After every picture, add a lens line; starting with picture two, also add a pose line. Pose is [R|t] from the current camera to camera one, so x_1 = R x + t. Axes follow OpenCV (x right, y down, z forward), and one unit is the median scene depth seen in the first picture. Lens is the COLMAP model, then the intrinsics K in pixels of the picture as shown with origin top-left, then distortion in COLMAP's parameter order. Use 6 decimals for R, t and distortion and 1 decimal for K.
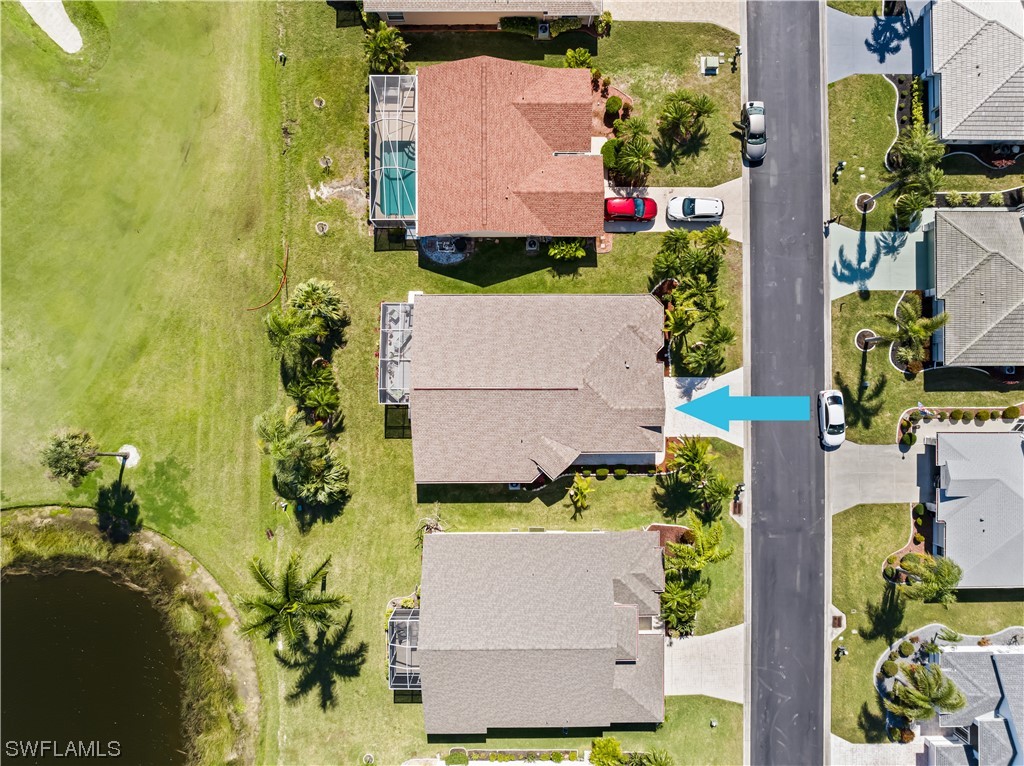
lens RADIAL K [[727.5, 0, 512.0], [0, 727.5, 383.0], [0, 0, 1]] dist [-0.041400, -0.001894]
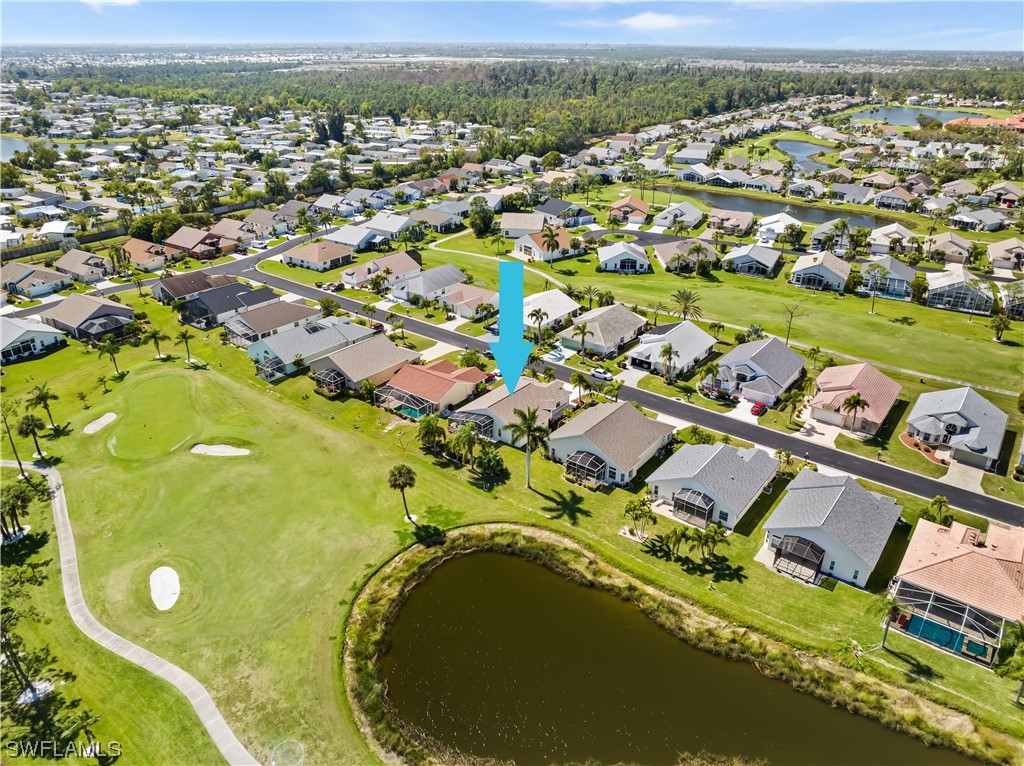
lens RADIAL K [[727.5, 0, 512.0], [0, 727.5, 383.0], [0, 0, 1]] dist [-0.041400, -0.001894]
pose [[0.619439, -0.339822, 0.707684, -1.557543], [0.784989, 0.278906, -0.553177, 1.217459], [-0.009396, 0.898183, 0.439521, -0.095950]]
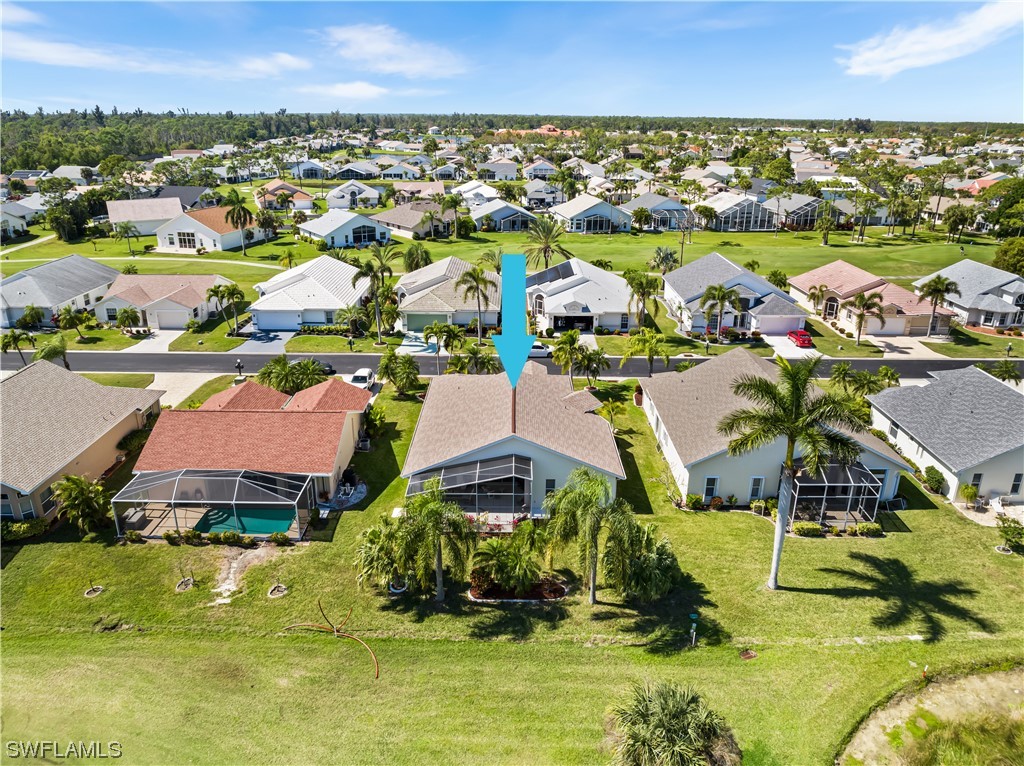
lens RADIAL K [[727.5, 0, 512.0], [0, 727.5, 383.0], [0, 0, 1]] dist [-0.041400, -0.001894]
pose [[0.008012, -0.347668, 0.937583, -0.841977], [0.999877, 0.015403, -0.002833, 0.007082], [-0.013456, 0.937491, 0.347749, 0.578583]]
